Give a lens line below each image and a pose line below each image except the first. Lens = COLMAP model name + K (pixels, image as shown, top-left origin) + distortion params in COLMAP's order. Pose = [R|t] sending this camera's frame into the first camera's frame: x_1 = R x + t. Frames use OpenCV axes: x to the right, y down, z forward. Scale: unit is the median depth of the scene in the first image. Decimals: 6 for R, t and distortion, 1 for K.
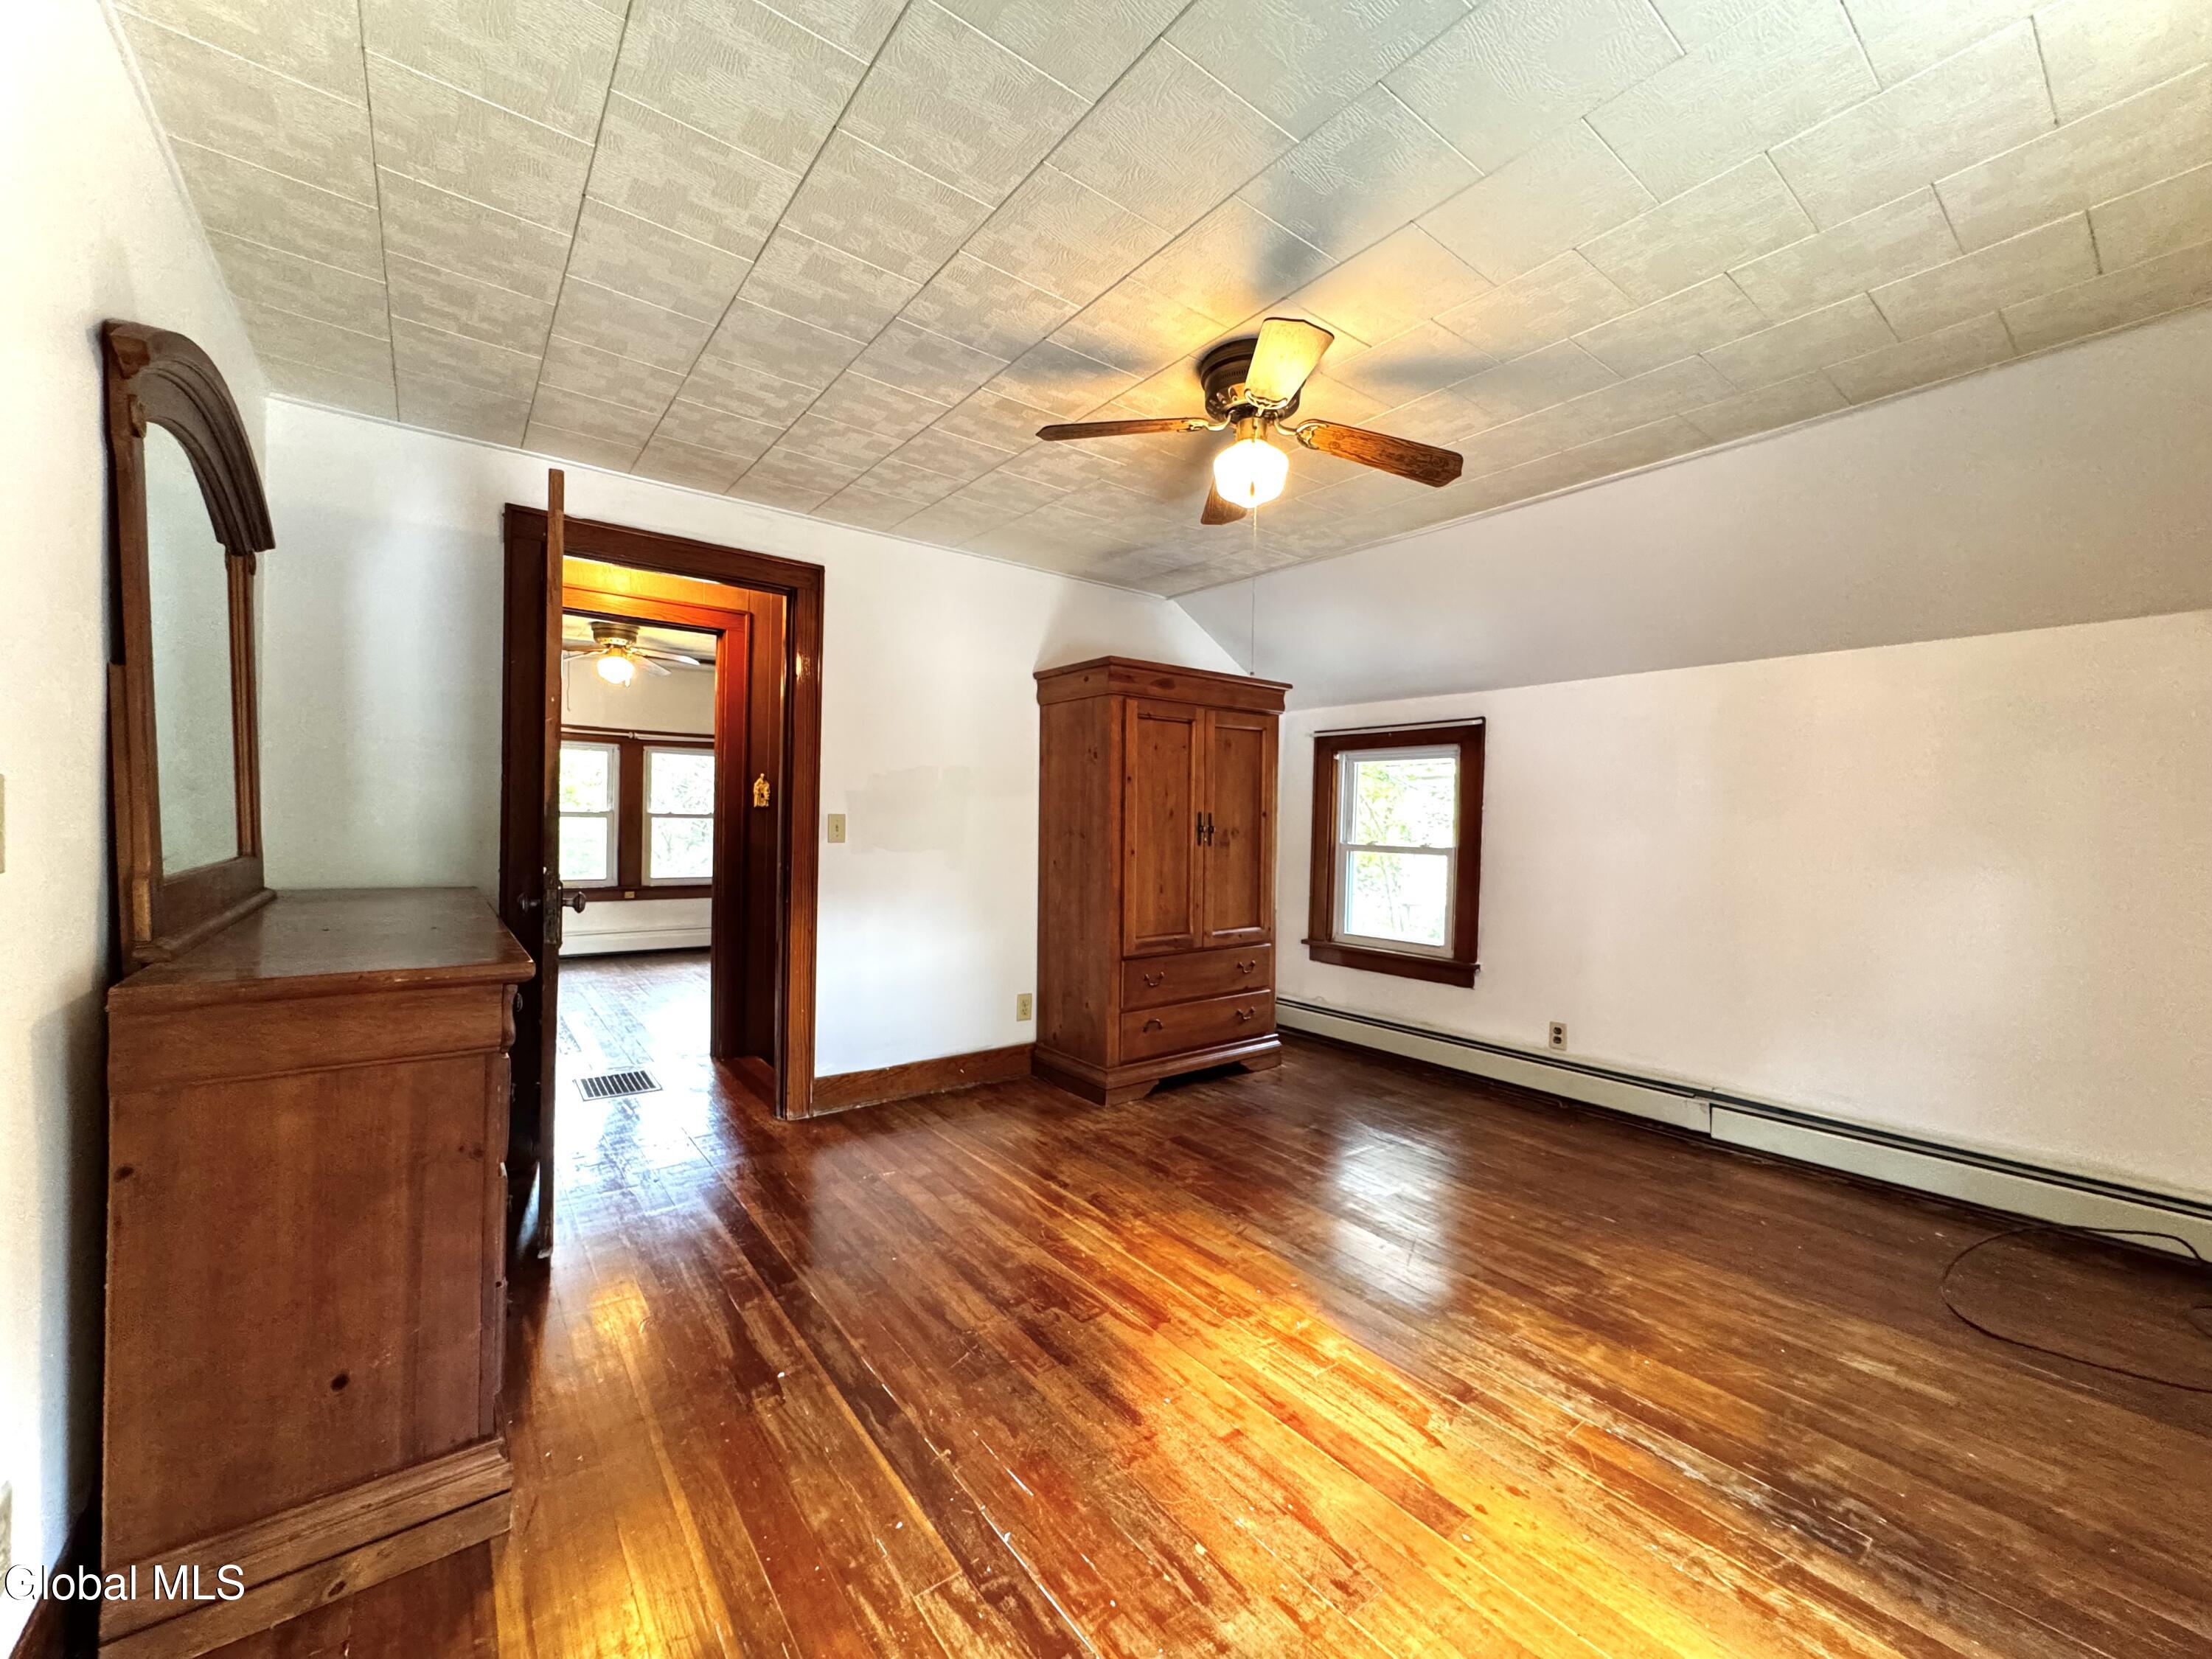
lens RADIAL K [[894.0, 0, 1107.3], [0, 894.0, 819.2], [0, 0, 1]] dist [-0.001144, 0.000803]
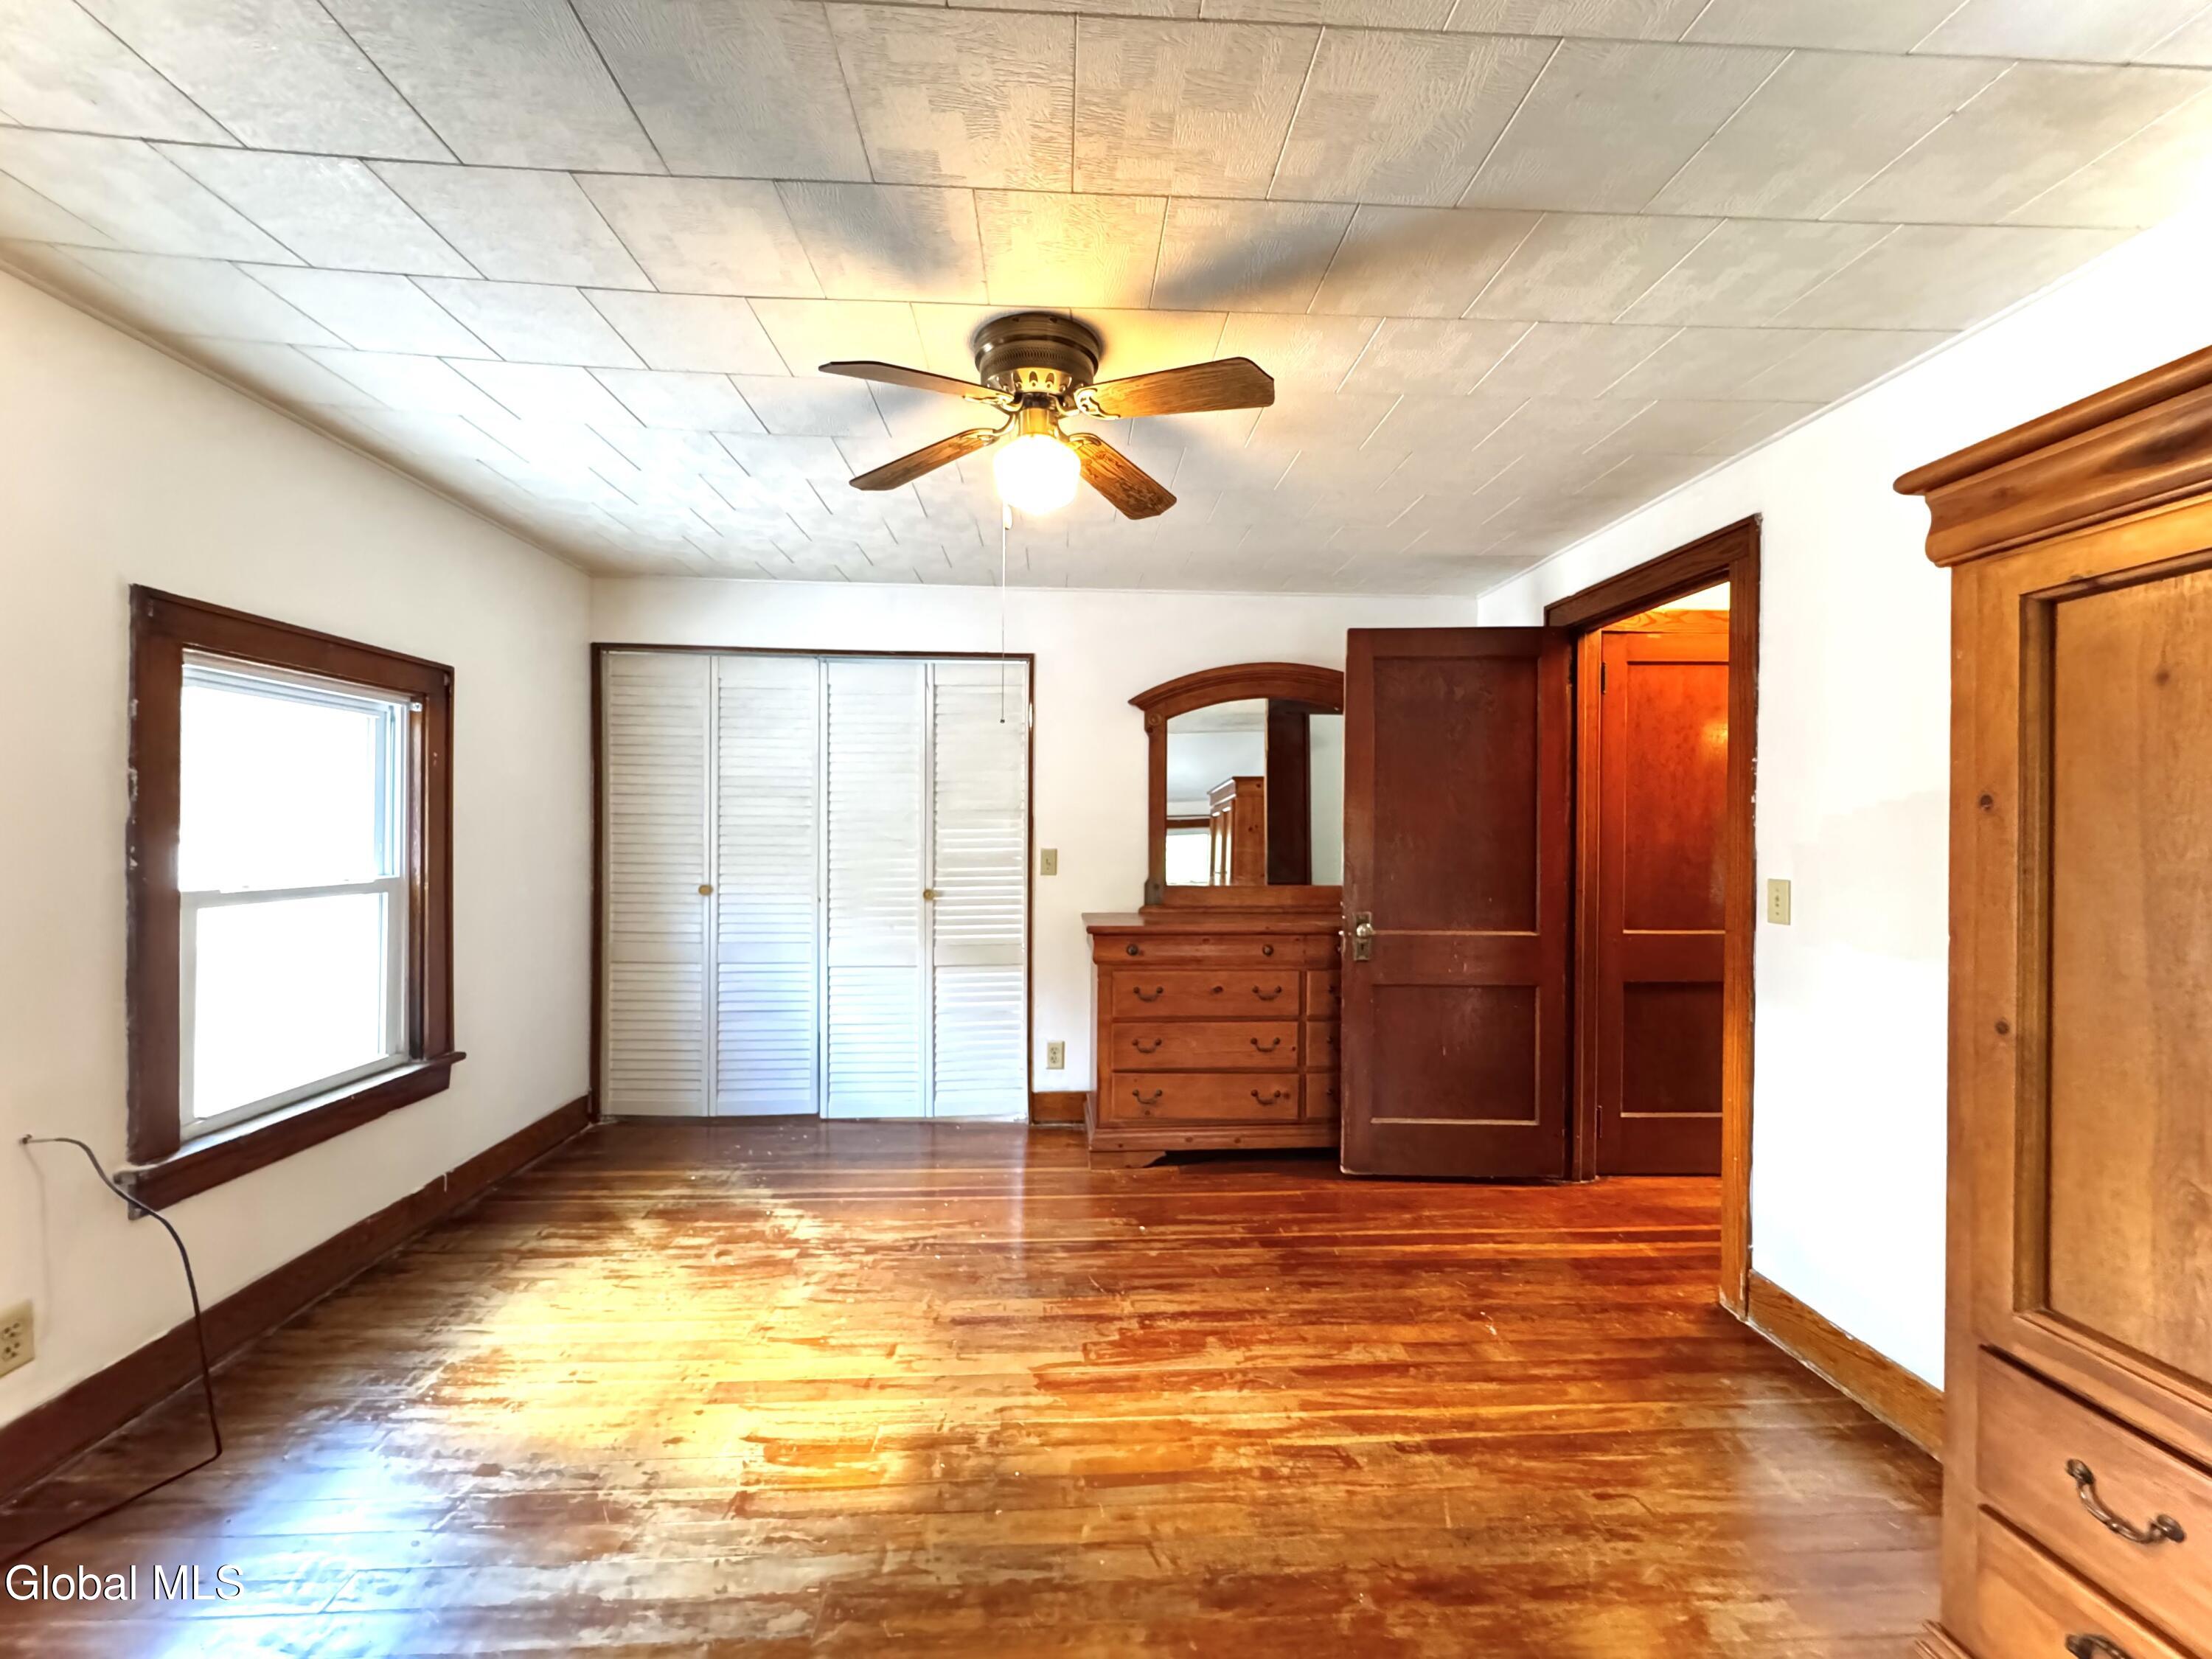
lens RADIAL K [[894.0, 0, 1107.3], [0, 894.0, 819.2], [0, 0, 1]] dist [-0.001144, 0.000803]
pose [[-0.572888, -0.026989, -0.819189, 0.810803], [-0.016855, 0.999634, -0.021147, -0.044837], [0.819460, 0.001693, -0.573133, 1.551863]]
